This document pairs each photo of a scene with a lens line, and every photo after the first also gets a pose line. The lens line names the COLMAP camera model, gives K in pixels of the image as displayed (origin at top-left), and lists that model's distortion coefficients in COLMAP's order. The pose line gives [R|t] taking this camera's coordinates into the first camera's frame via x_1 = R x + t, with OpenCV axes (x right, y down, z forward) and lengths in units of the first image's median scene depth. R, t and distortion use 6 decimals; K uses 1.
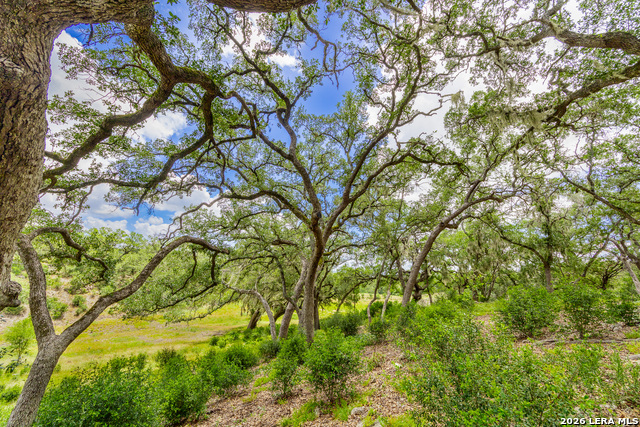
lens RADIAL K [[260.8, 0, 322.7], [0, 260.8, 212.8], [0, 0, 1]] dist [0.002477, -0.000599]
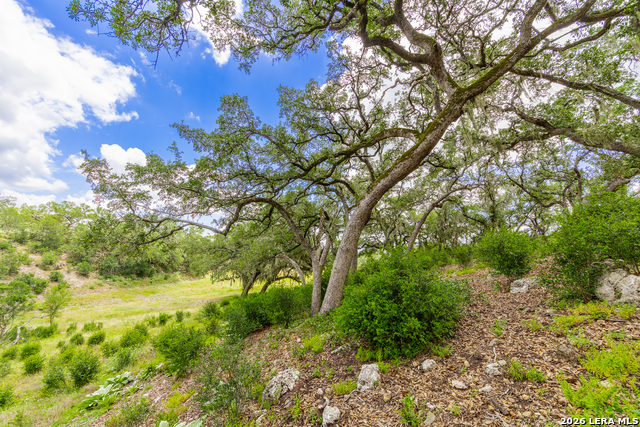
lens RADIAL K [[260.8, 0, 317.2], [0, 260.8, 213.9], [0, 0, 1]] dist [0.002477, -0.000599]
pose [[0.987806, 0.013764, 0.155083, -0.349597], [-0.026347, 0.996497, 0.079374, -0.003569], [-0.153447, -0.082492, 0.984708, -0.305579]]
